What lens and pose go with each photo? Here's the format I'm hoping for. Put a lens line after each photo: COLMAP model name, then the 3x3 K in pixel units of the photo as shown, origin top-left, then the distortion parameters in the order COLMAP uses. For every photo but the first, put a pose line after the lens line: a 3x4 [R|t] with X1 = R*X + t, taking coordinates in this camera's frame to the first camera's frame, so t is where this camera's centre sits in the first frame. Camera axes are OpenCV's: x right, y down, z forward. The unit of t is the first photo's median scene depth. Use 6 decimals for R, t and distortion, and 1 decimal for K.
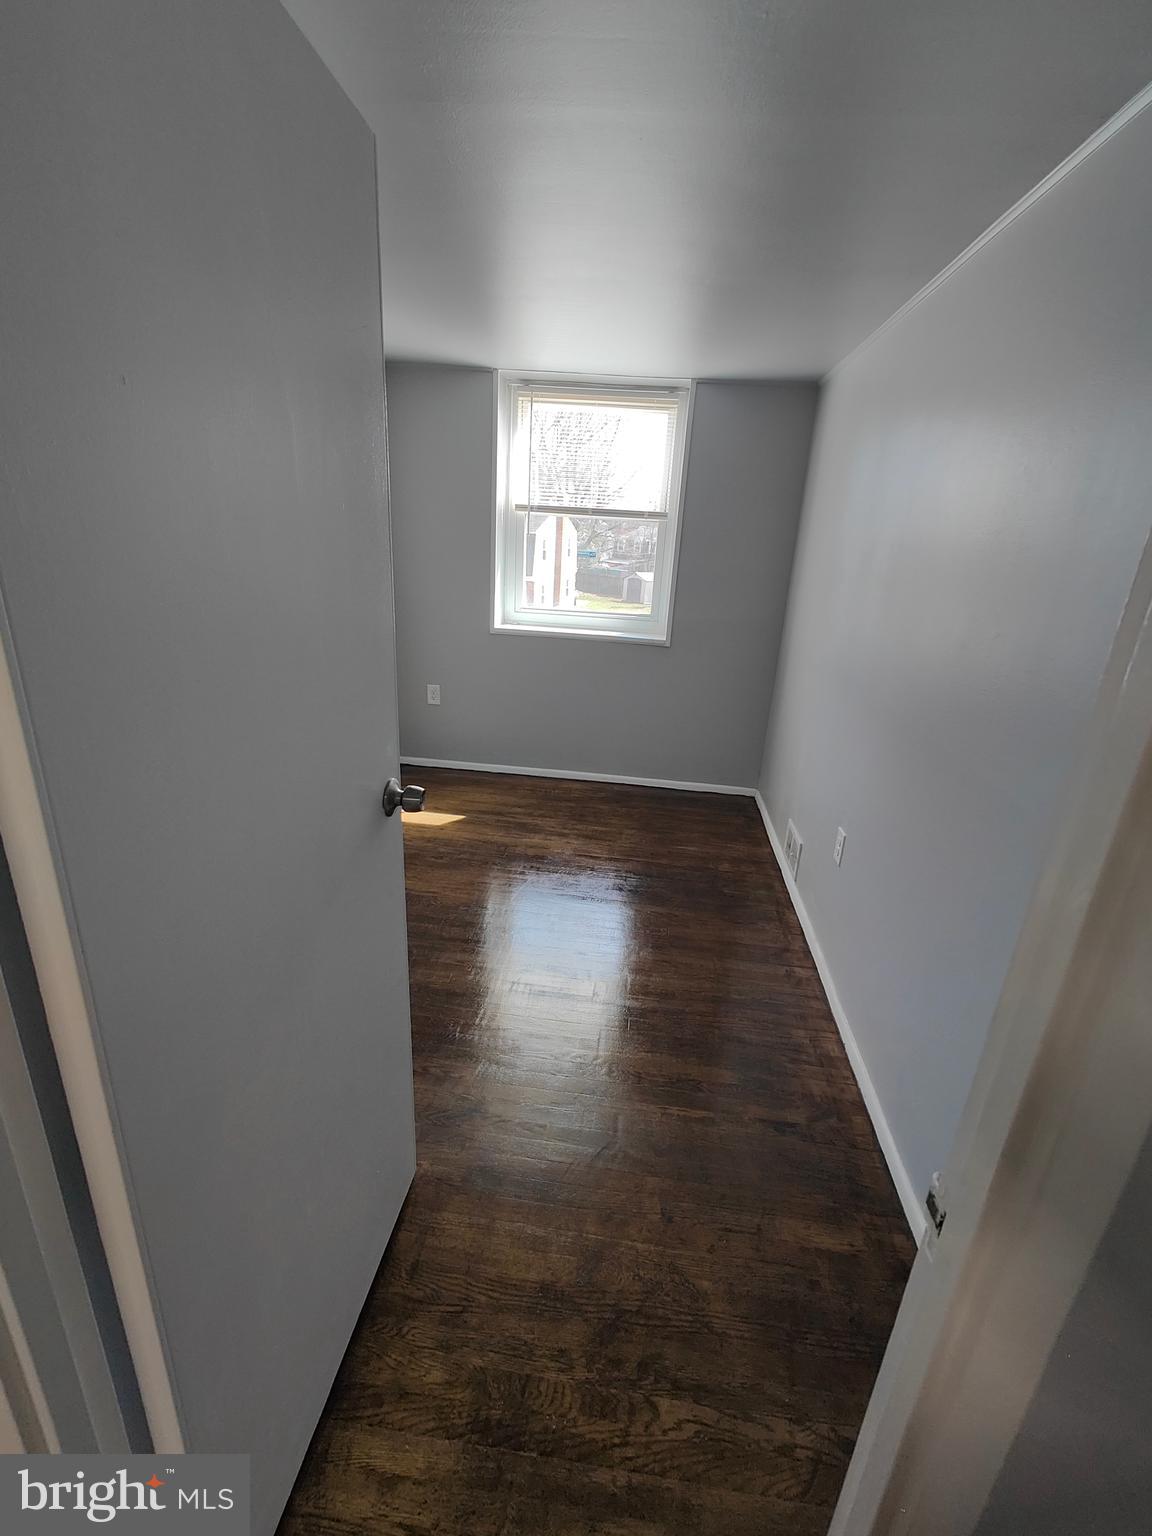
lens RADIAL K [[678.3, 0, 581.6], [0, 678.3, 768.8], [0, 0, 1]] dist [0.019293, -0.006032]
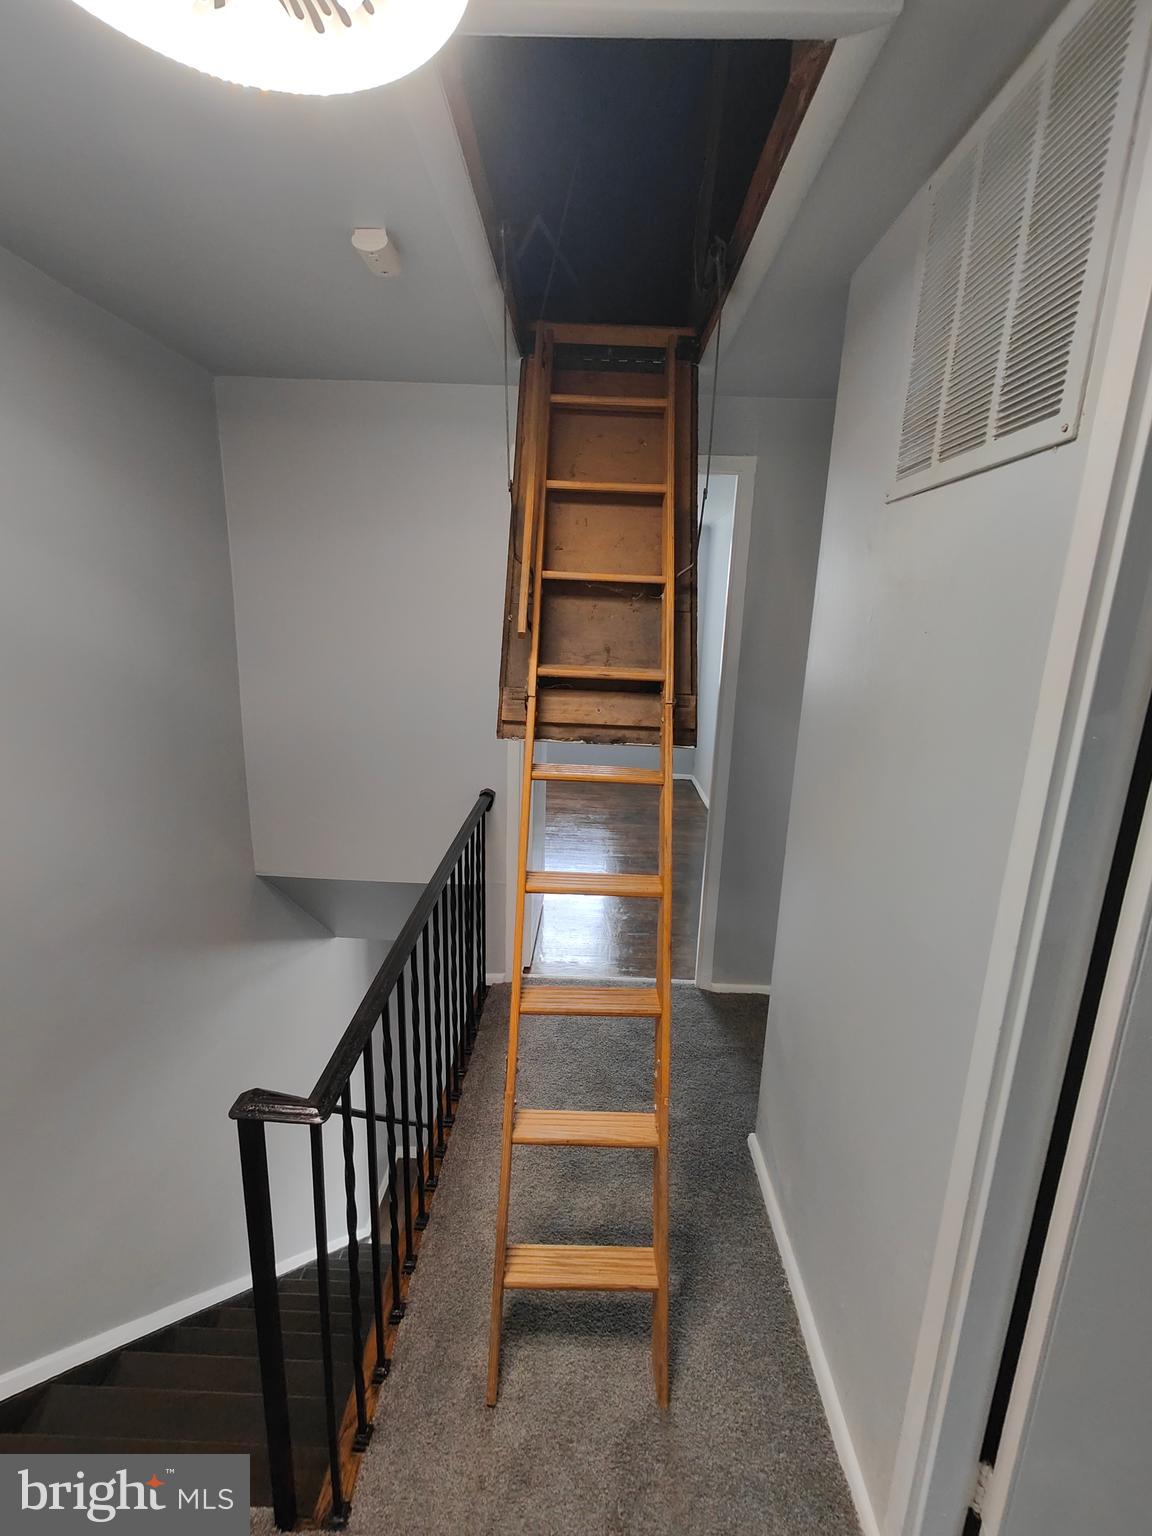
lens RADIAL K [[678.3, 0, 581.6], [0, 678.3, 768.8], [0, 0, 1]] dist [0.019293, -0.006032]
pose [[0.996013, -0.044193, 0.077493, -0.192703], [0.052222, 0.993117, -0.104845, 0.292116], [-0.072326, 0.108474, 0.991465, -0.875597]]
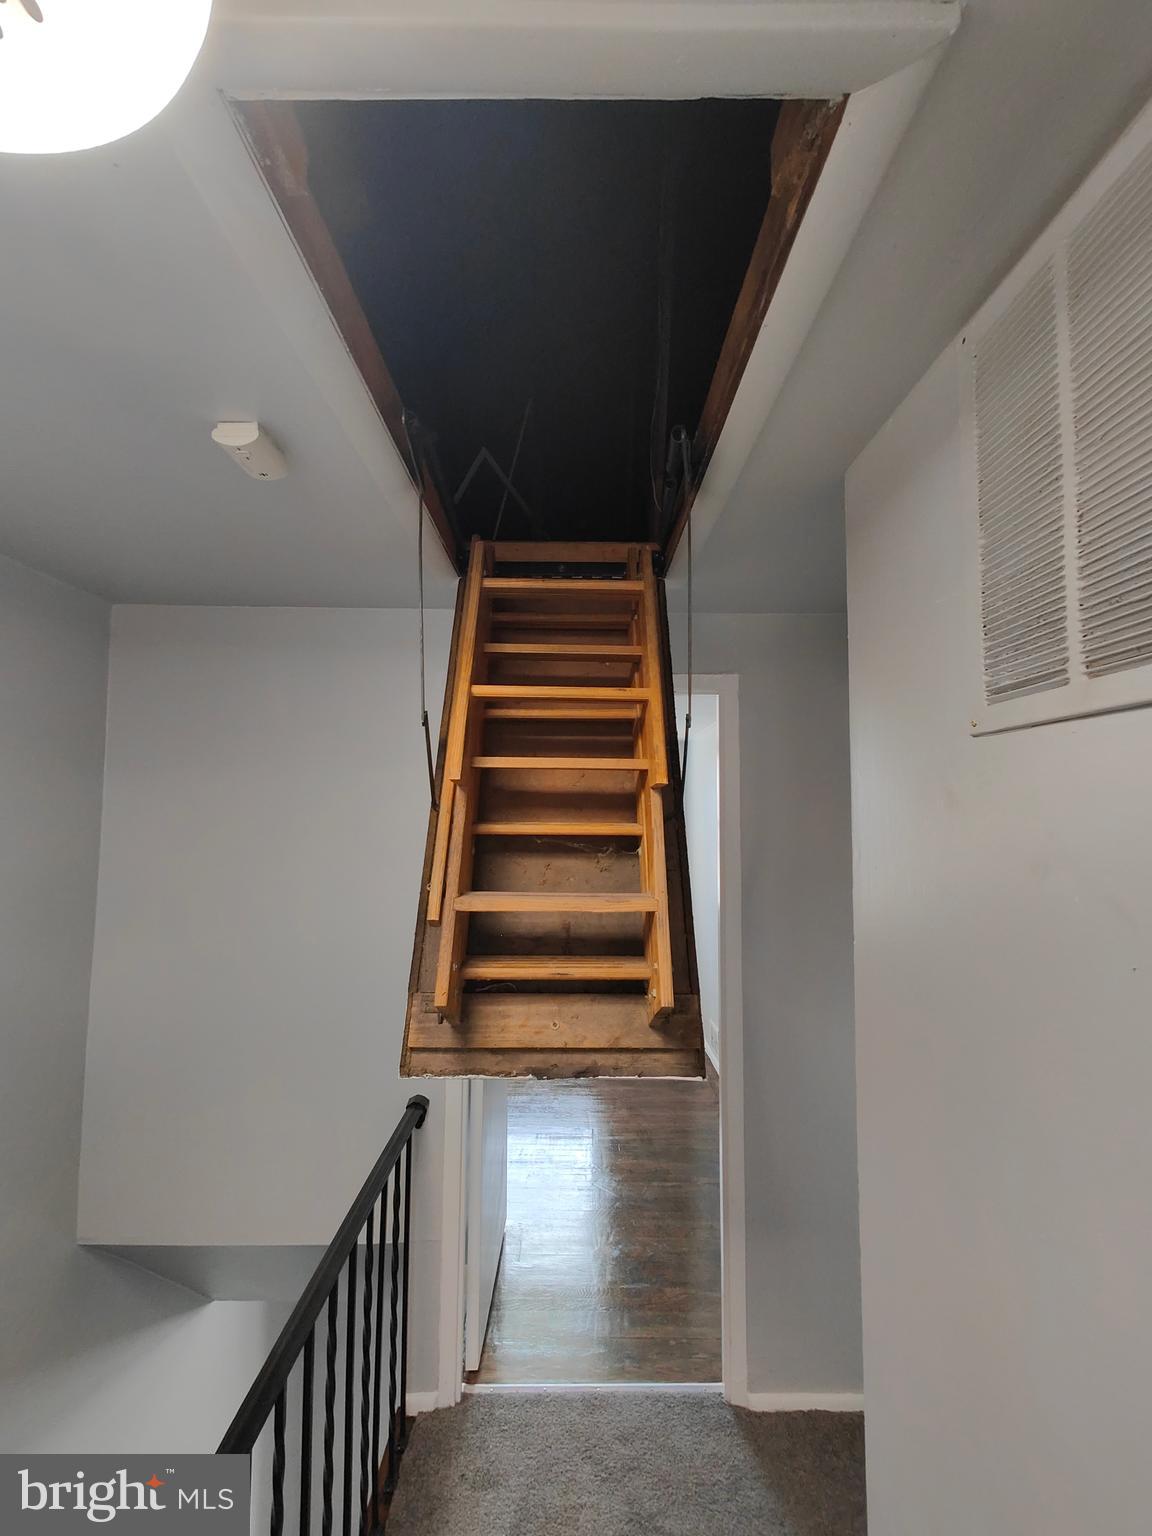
lens RADIAL K [[679.6, 0, 579.0], [0, 679.6, 765.2], [0, 0, 1]] dist [-0.001882, -0.000679]
pose [[0.992518, -0.046195, 0.113018, -0.142311], [0.087436, 0.915003, -0.393858, 0.171932], [-0.085218, 0.400793, 0.912197, -0.674004]]
